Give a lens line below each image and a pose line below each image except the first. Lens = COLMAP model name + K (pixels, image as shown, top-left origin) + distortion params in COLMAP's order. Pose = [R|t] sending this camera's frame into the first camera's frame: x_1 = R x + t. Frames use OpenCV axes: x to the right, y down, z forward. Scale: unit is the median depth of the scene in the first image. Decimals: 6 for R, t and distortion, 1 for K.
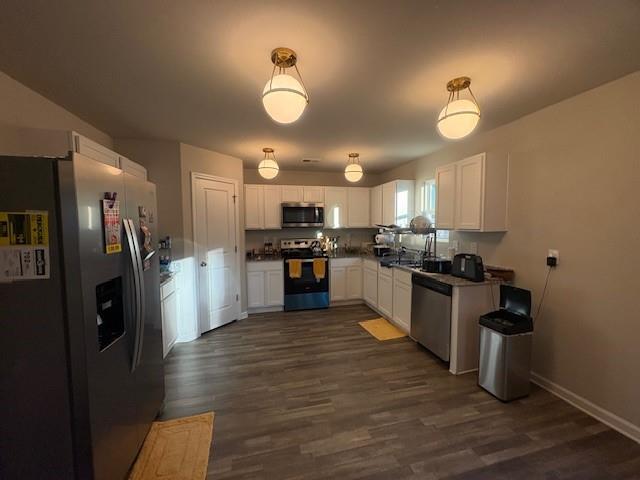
lens RADIAL K [[256.2, 0, 317.3], [0, 256.2, 239.3], [0, 0, 1]] dist [0.006719, 0.000418]
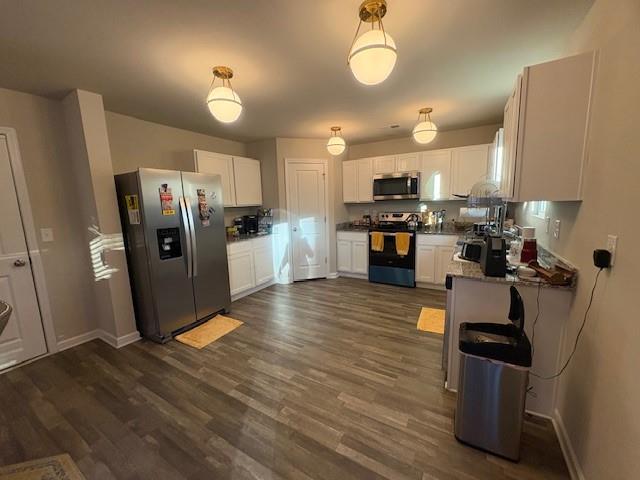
lens RADIAL K [[256.2, 0, 321.3], [0, 256.2, 237.8], [0, 0, 1]] dist [0.006719, 0.000418]
pose [[0.711807, 0.087691, -0.696879, 0.518571], [-0.019195, 0.994234, 0.105501, -0.000457], [0.702112, -0.061720, 0.709386, 0.146145]]
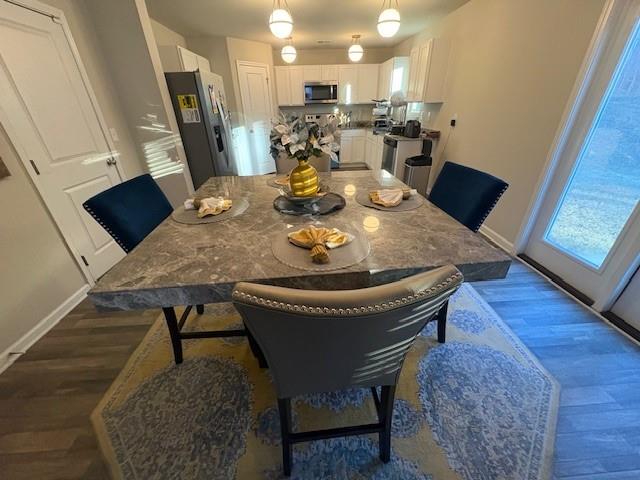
lens RADIAL K [[256.2, 0, 320.5], [0, 256.2, 240.0], [0, 0, 1]] dist [0.006719, 0.000418]
pose [[0.985316, 0.066105, -0.157427, 0.232299], [0.005538, 0.909151, 0.416429, 0.047931], [0.170653, -0.411186, 0.895435, -0.538398]]
